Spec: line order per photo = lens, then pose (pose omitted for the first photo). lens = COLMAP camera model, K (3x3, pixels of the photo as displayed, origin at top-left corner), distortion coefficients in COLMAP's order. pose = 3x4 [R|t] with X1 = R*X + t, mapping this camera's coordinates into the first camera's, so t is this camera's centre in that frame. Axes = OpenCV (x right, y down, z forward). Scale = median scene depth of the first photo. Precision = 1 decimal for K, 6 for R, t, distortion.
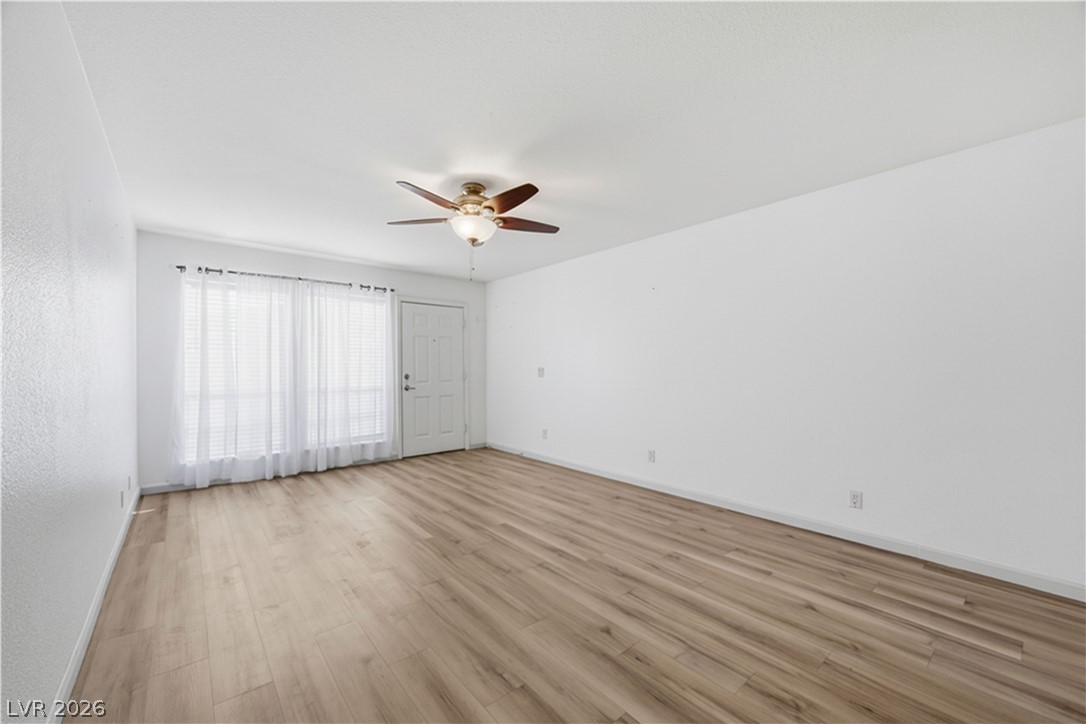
lens RADIAL K [[437.2, 0, 547.9], [0, 437.2, 369.6], [0, 0, 1]] dist [-0.000975, -0.001117]
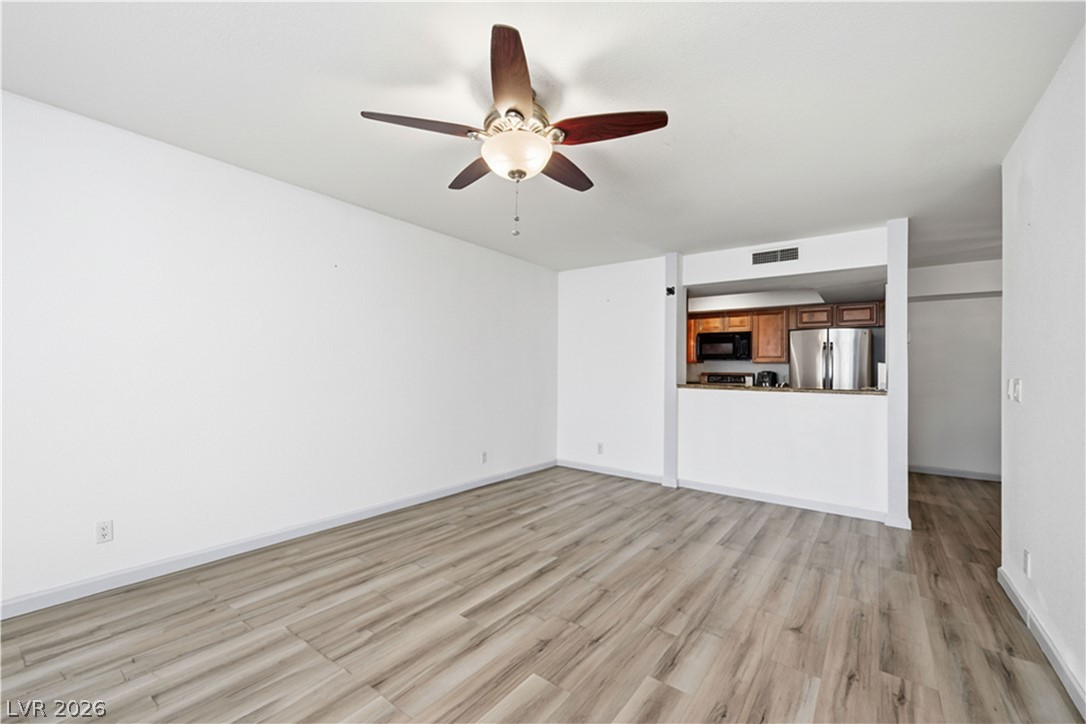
lens RADIAL K [[437.2, 0, 536.1], [0, 437.2, 382.9], [0, 0, 1]] dist [-0.000975, -0.001117]
pose [[-0.205052, -0.031128, 0.978256, -0.743713], [-0.008058, 0.999514, 0.030115, -0.011417], [-0.978718, -0.001707, -0.205204, 1.026367]]
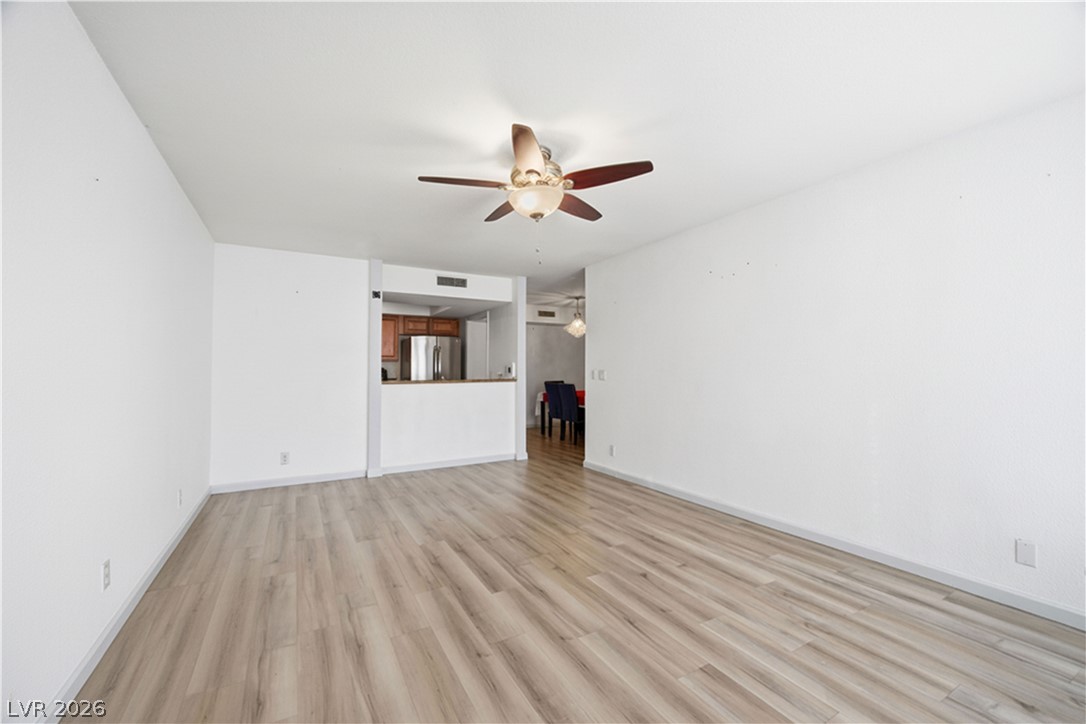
lens RADIAL K [[437.2, 0, 538.2], [0, 437.2, 360.9], [0, 0, 1]] dist [-0.000975, -0.001117]
pose [[-0.980202, 0.009015, 0.197793, -0.311618], [0.006303, 0.999877, -0.014336, -0.010400], [-0.197898, -0.012805, -0.980139, 1.679662]]
